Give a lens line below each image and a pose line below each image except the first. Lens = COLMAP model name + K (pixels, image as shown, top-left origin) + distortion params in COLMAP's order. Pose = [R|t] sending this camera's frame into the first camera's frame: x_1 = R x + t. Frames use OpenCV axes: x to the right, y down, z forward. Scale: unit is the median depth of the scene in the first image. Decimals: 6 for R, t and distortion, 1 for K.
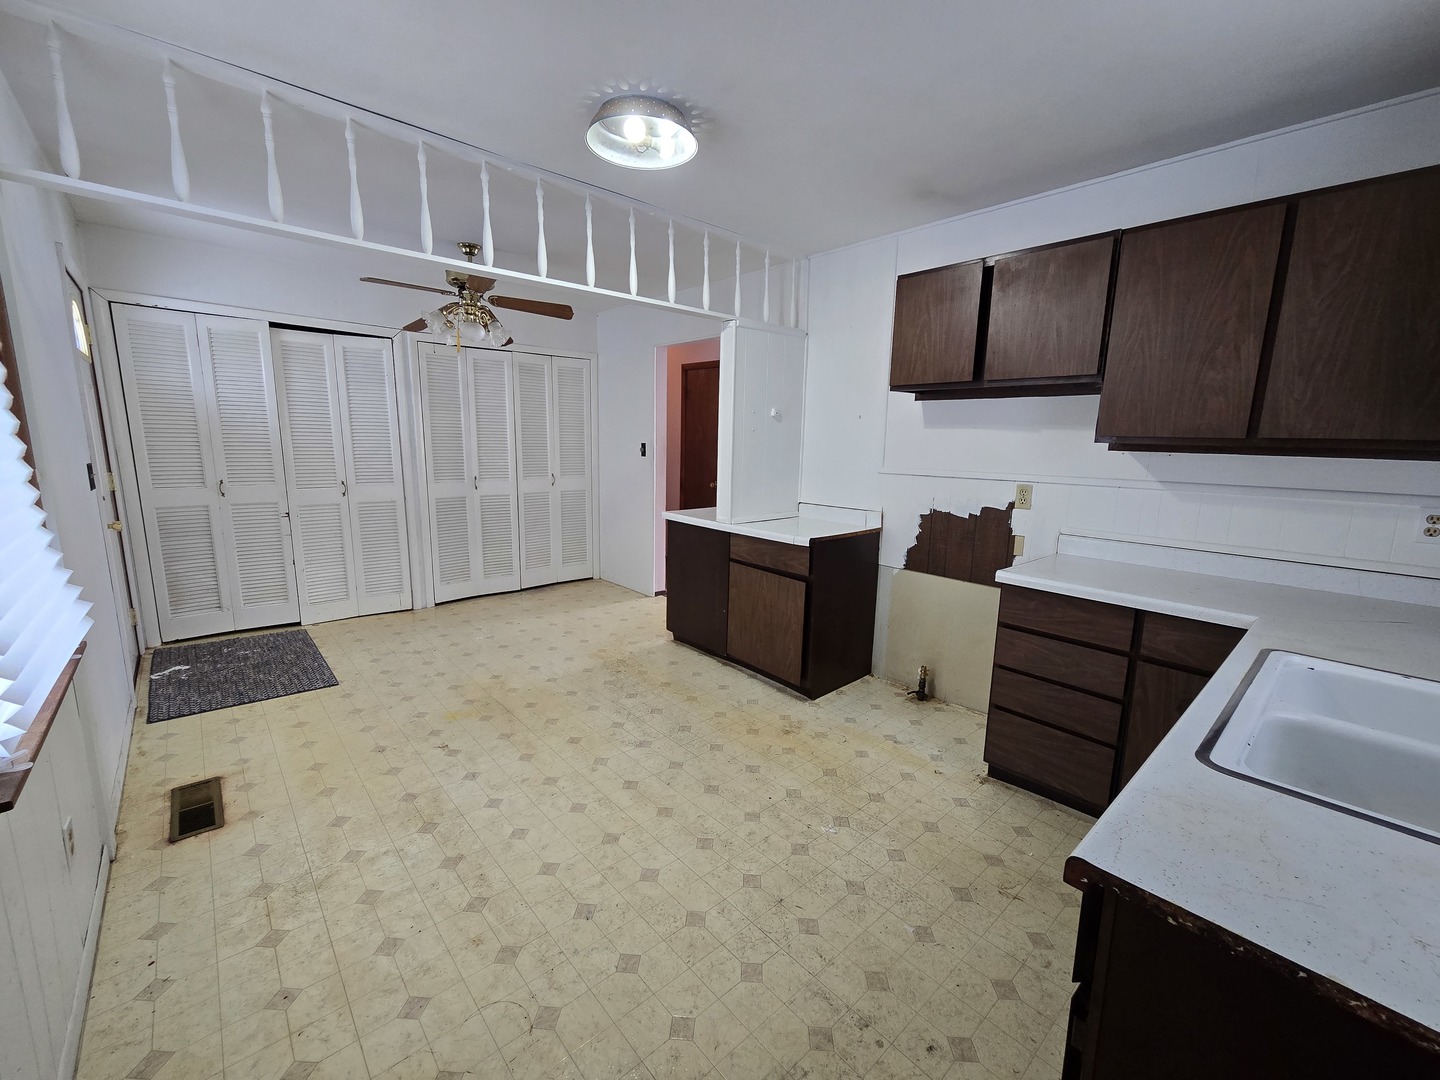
lens RADIAL K [[583.9, 0, 716.6], [0, 583.9, 565.5], [0, 0, 1]] dist [-0.000618, -0.000123]
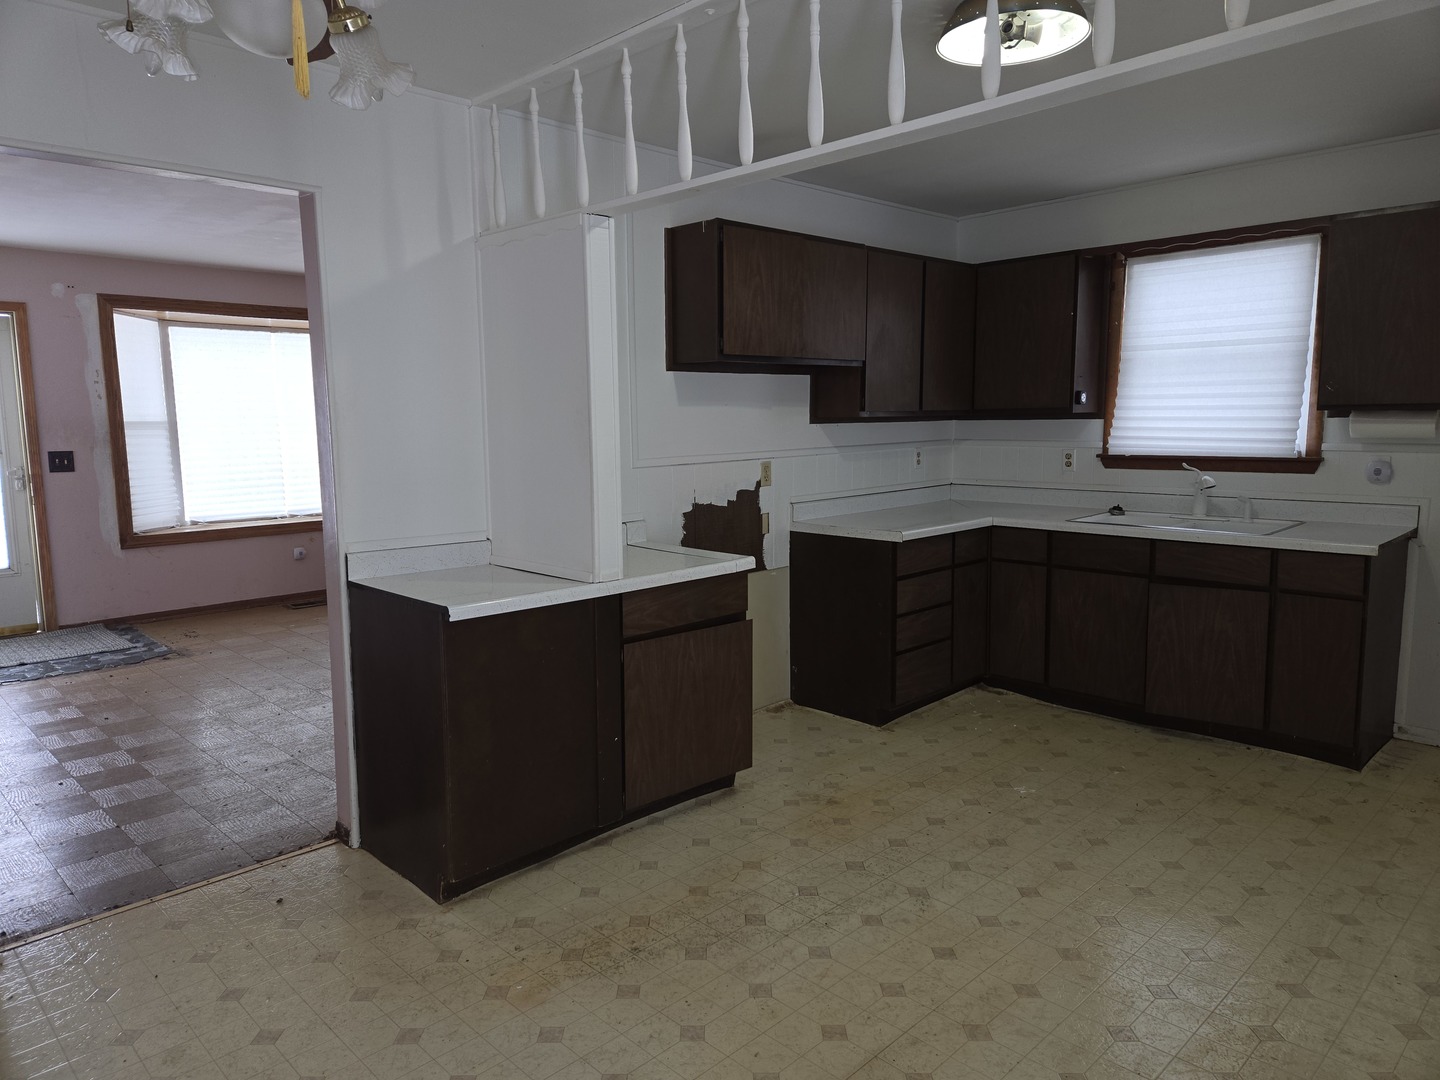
lens RADIAL K [[952.7, 0, 721.3], [0, 952.7, 562.6], [0, 0, 1]] dist [0.079945, -0.063436]
pose [[-0.051165, -0.175679, 0.983117, -1.069810], [0.223906, 0.957329, 0.182724, -0.281392], [-0.973267, 0.229475, -0.009646, 1.107486]]
